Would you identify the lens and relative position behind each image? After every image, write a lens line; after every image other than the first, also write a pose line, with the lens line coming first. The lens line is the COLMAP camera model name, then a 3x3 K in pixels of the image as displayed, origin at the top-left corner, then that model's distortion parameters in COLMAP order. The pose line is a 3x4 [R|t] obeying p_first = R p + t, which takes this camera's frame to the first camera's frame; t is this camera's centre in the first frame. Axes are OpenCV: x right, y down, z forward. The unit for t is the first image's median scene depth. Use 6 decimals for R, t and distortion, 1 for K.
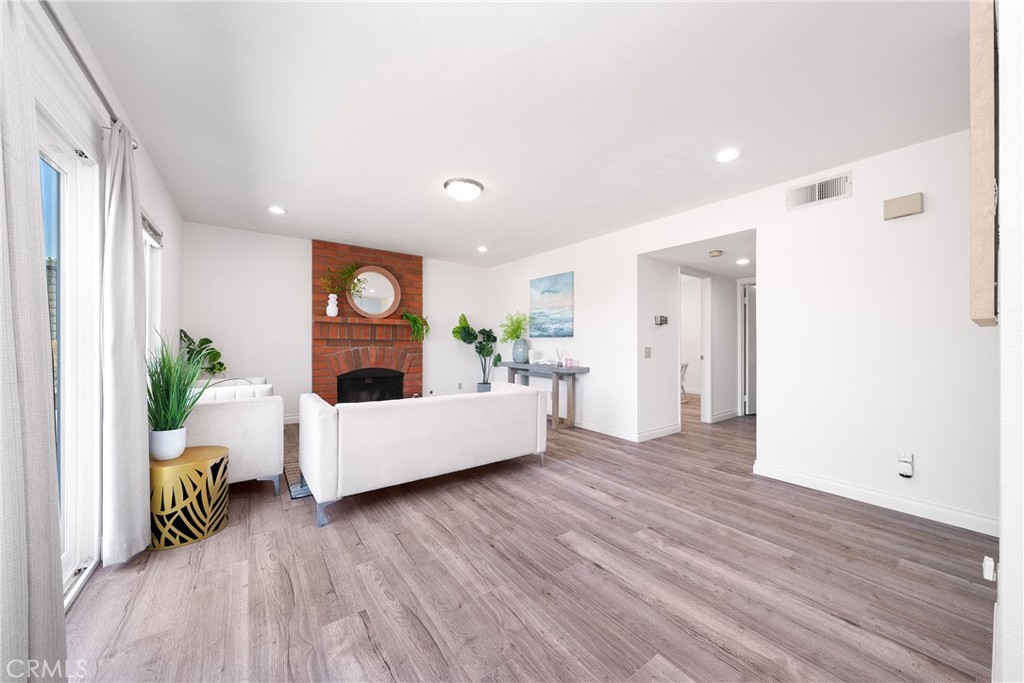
lens RADIAL K [[361.1, 0, 512.0], [0, 361.1, 341.5], [0, 0, 1]] dist [-0.001583, 0.000078]
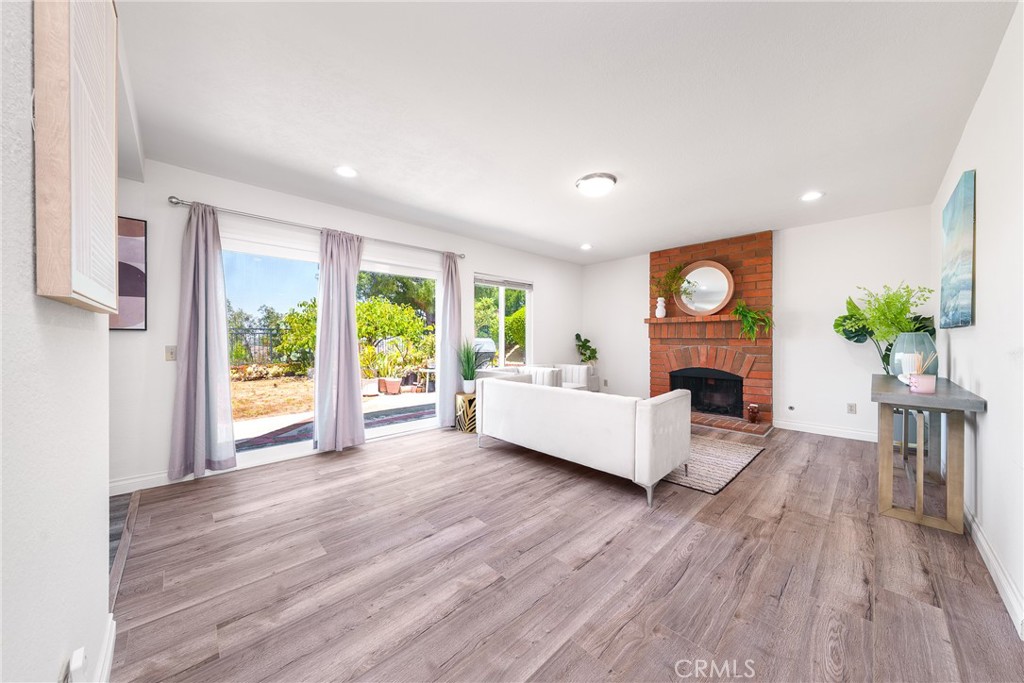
lens RADIAL K [[348.1, 0, 512.0], [0, 348.1, 341.5], [0, 0, 1]] dist [-0.005866, -0.000037]
pose [[0.128411, -0.004668, -0.991710, 0.915327], [0.000629, 0.999989, -0.004625, 0.014916], [0.991721, -0.000030, 0.128412, 0.760782]]
